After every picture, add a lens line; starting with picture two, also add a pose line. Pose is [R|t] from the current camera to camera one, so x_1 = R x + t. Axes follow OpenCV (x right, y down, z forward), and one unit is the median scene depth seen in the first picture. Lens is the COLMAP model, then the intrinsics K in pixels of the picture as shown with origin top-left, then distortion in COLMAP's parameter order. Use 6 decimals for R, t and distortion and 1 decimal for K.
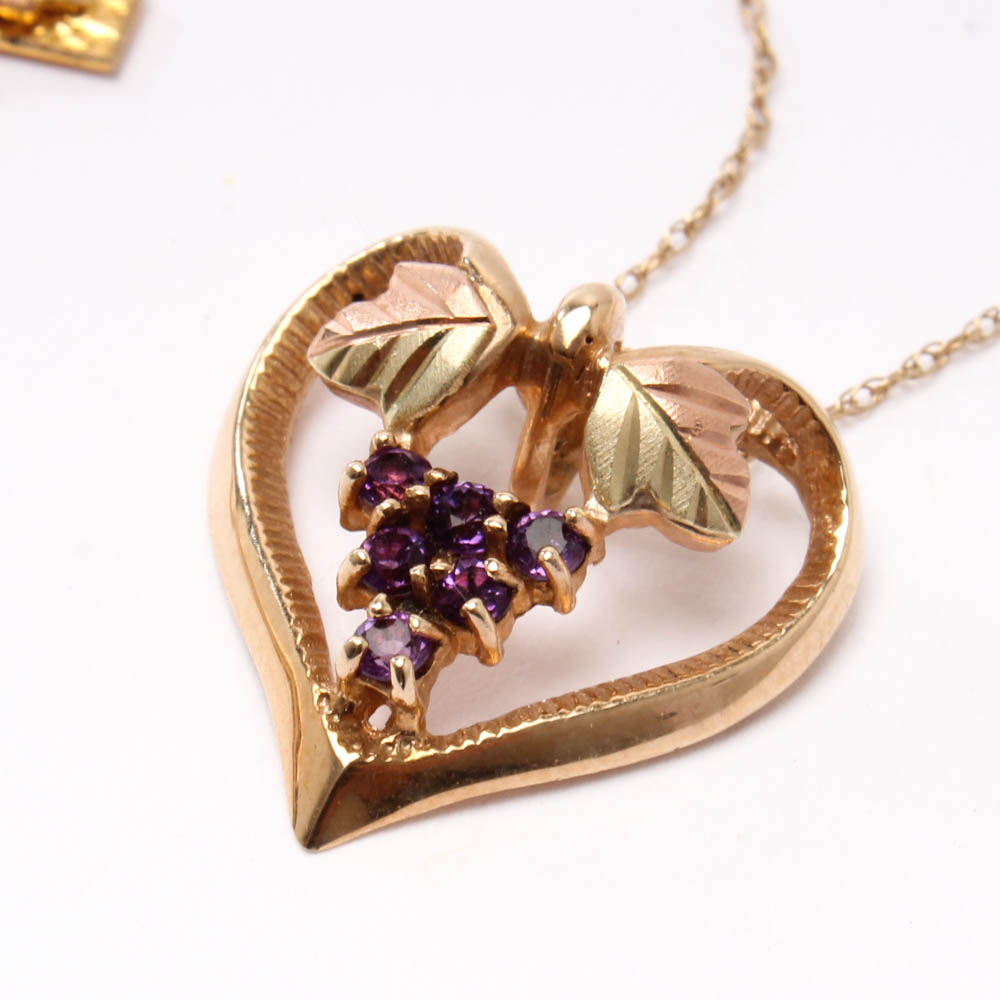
lens RADIAL K [[4890.4, 0, 501.7], [0, 4890.4, 500.6], [0, 0, 1]] dist [0.214499, 0.000000]
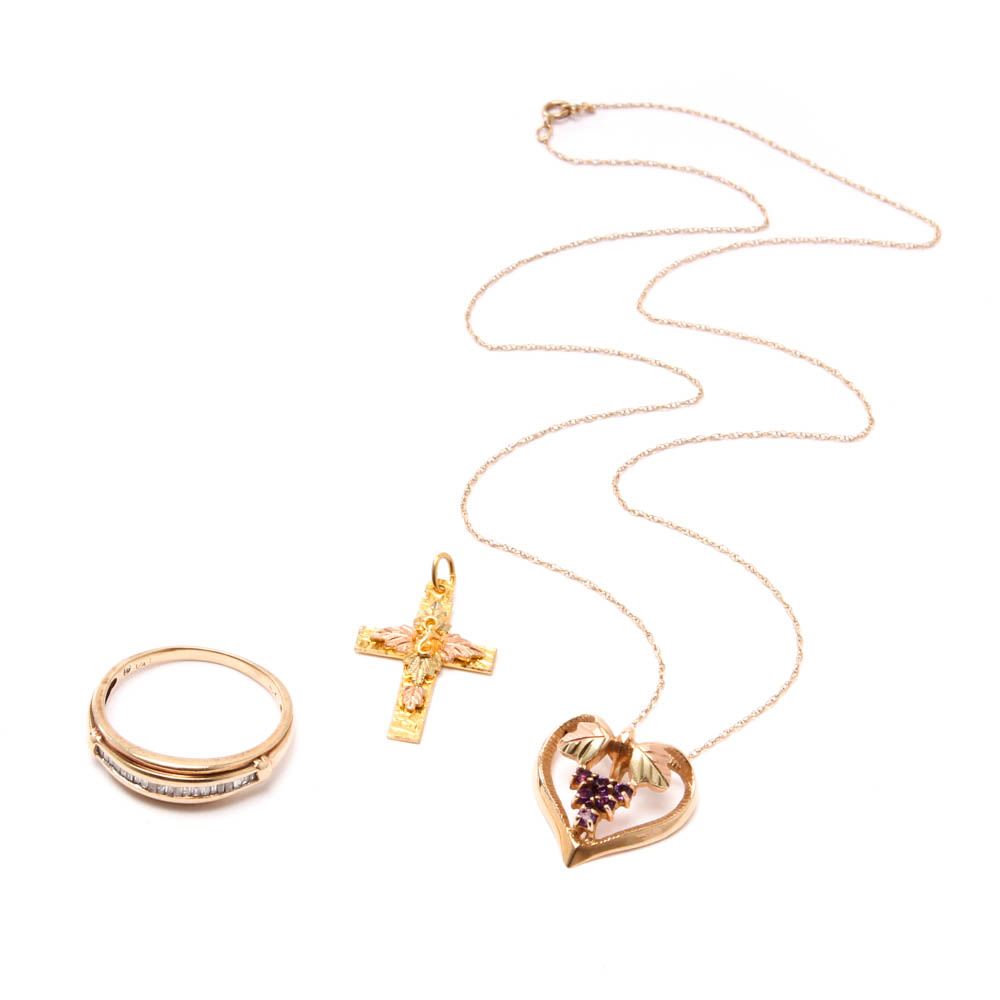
lens RADIAL K [[4890.4, 0, 498.9], [0, 4890.4, 500.8], [0, 0, 1]] dist [0.214499, 0.000000]
pose [[0.996035, -0.027126, 0.084722, -0.425809], [0.033920, 0.996233, -0.079805, 0.088477], [-0.082238, 0.082362, 0.993204, -3.015550]]
